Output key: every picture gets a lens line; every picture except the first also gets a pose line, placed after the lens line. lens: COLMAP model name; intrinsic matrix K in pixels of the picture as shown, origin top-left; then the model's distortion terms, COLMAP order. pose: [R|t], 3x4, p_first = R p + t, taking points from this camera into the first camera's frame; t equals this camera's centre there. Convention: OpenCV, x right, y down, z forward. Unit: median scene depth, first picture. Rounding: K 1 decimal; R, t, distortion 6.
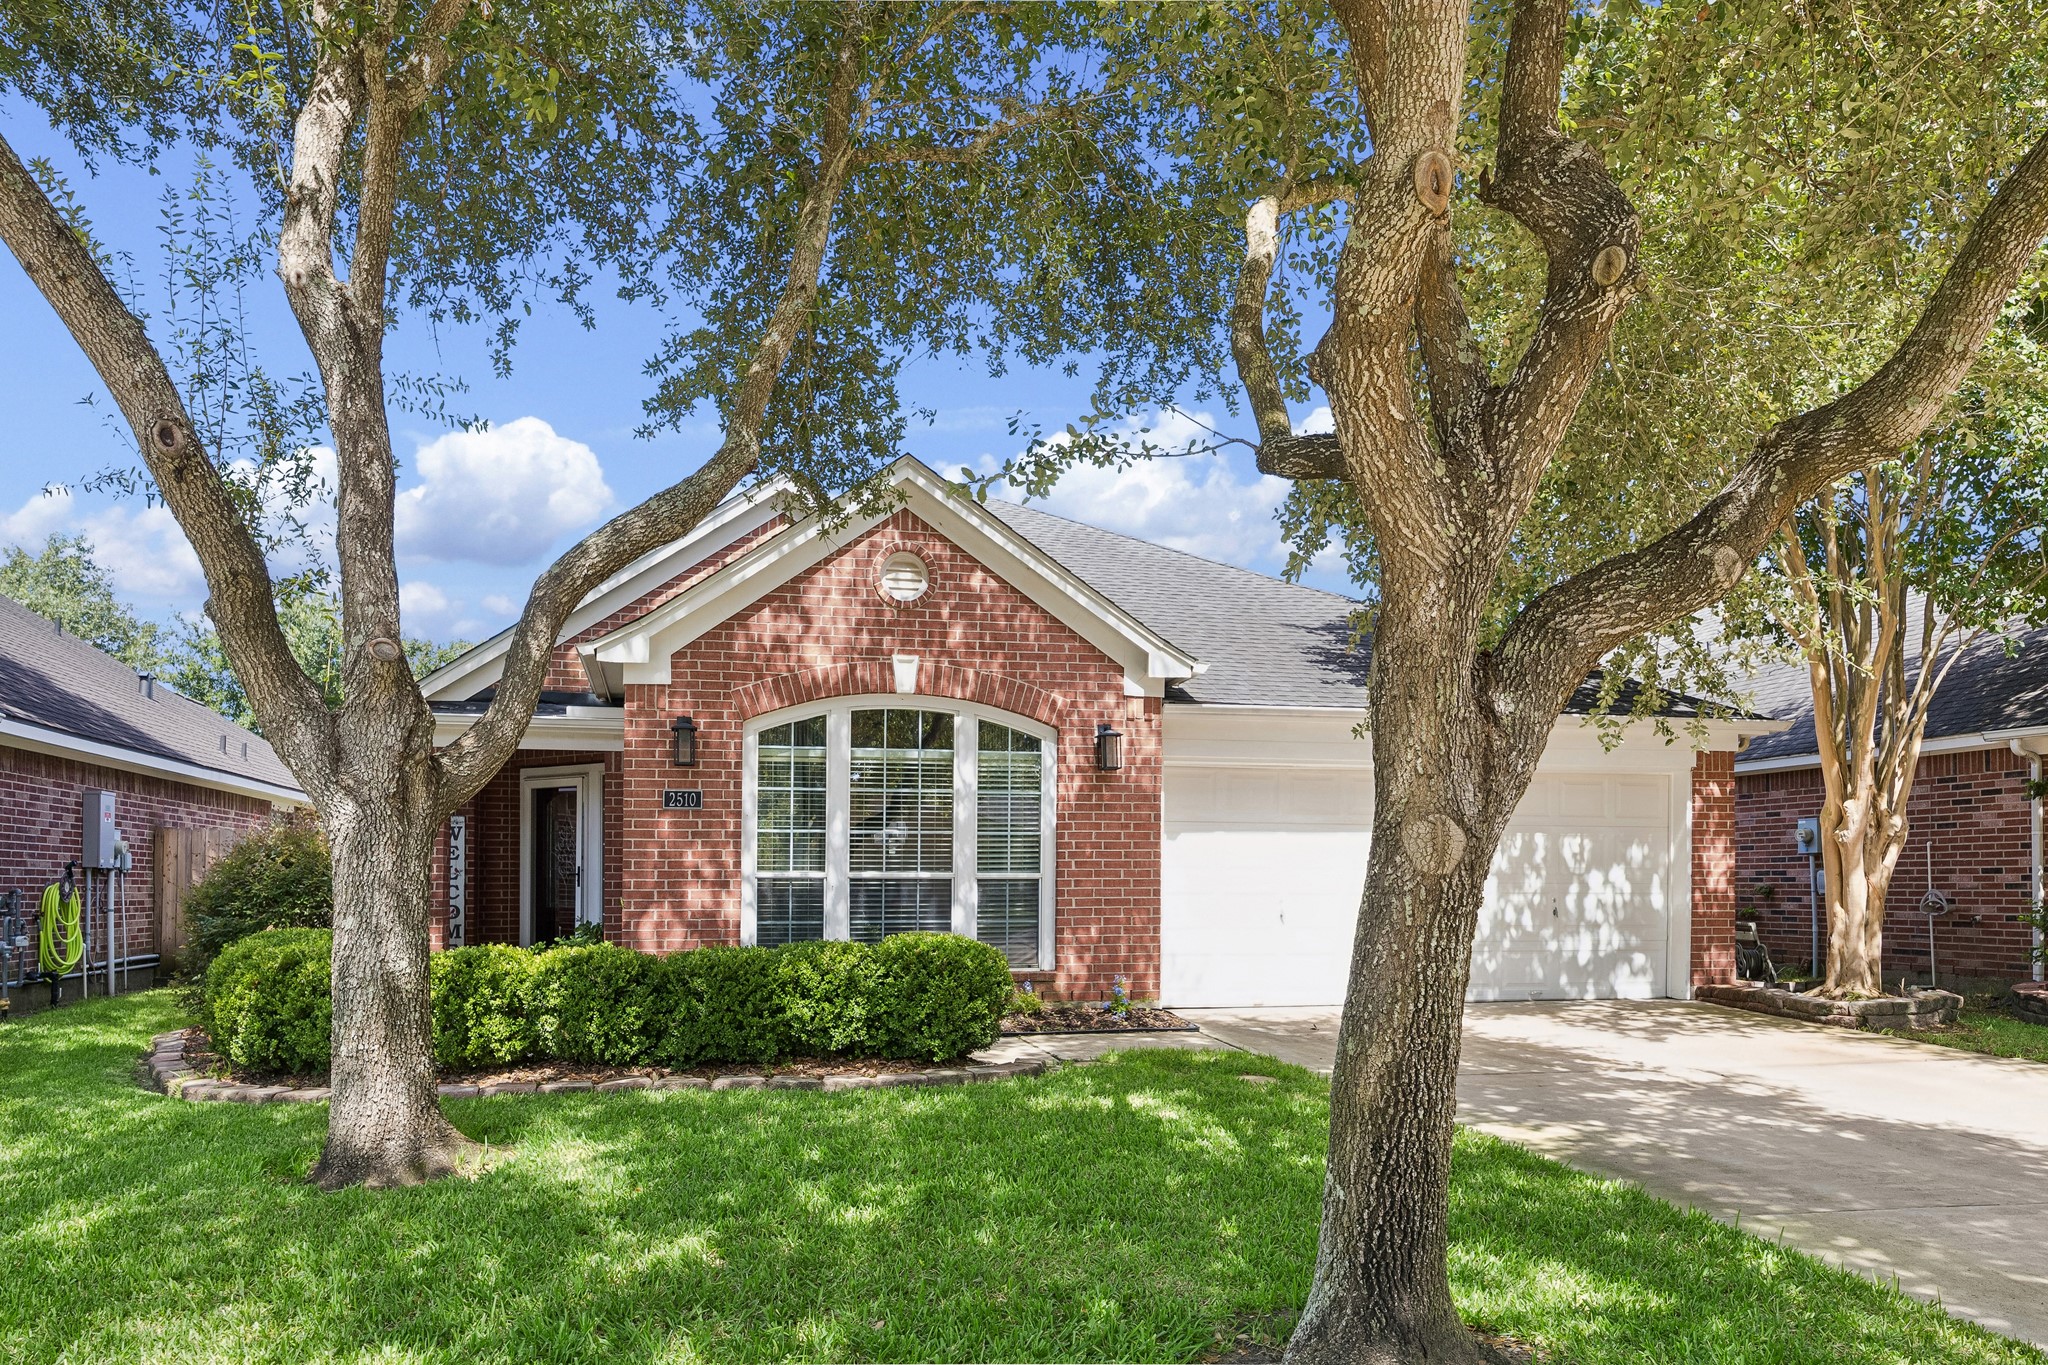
lens RADIAL K [[1437.0, 0, 1024.0], [0, 1437.0, 682.5], [0, 0, 1]] dist [0.048424, 0.002861]
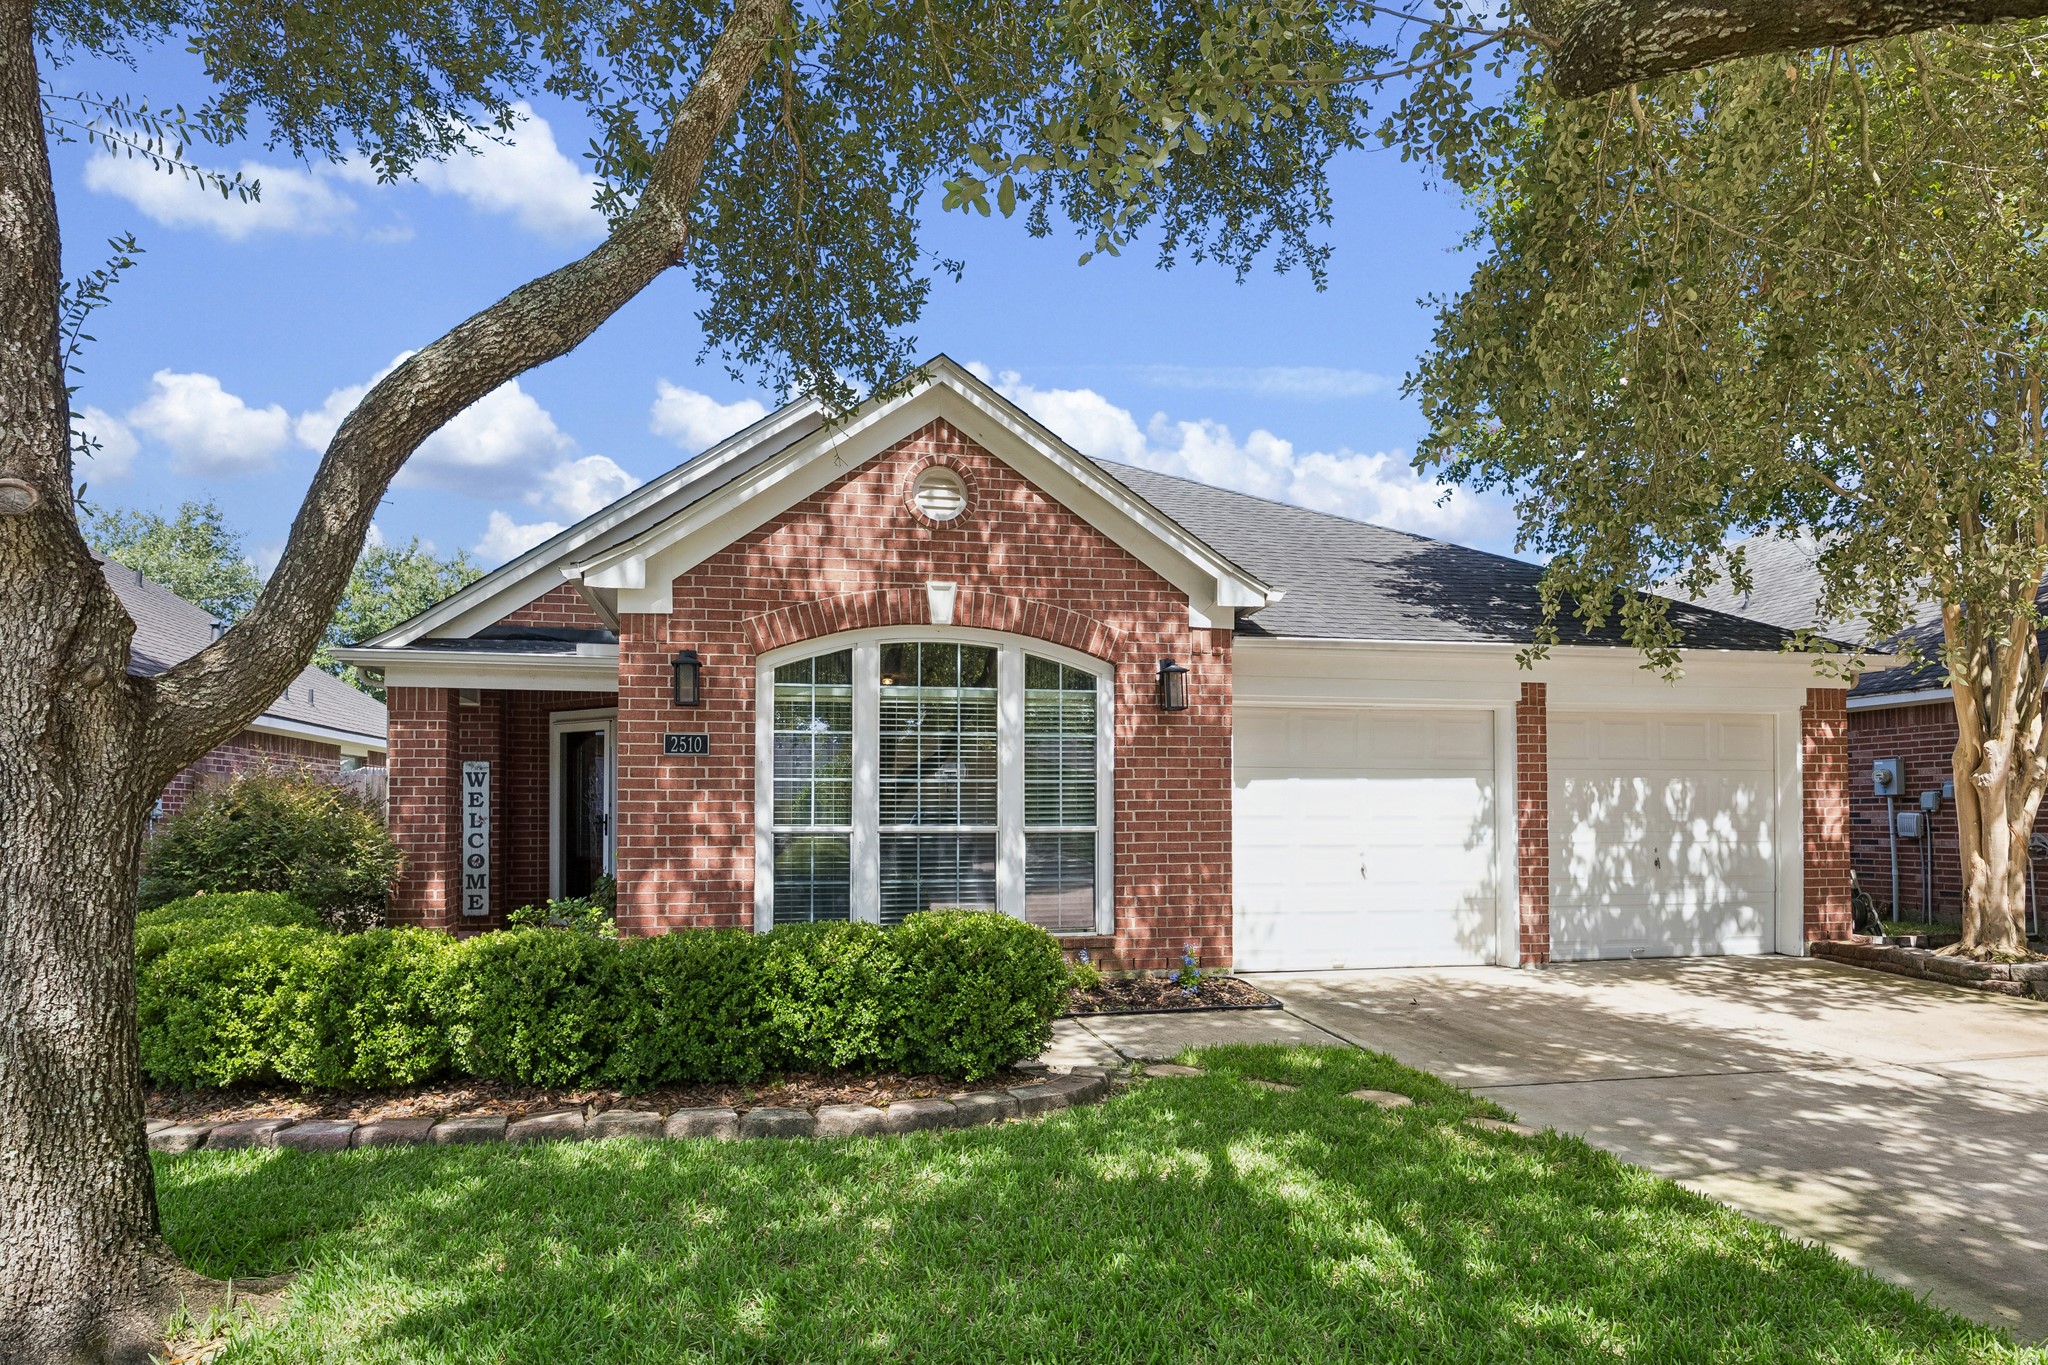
lens RADIAL K [[1226.4, 0, 916.9], [0, 1226.4, 679.9], [0, 0, 1]] dist [0.023249, -0.000165]
pose [[0.991983, -0.009002, -0.126053, -0.002685], [0.012723, 0.999506, 0.028743, 0.021266], [0.125732, -0.030117, 0.991607, 0.265021]]
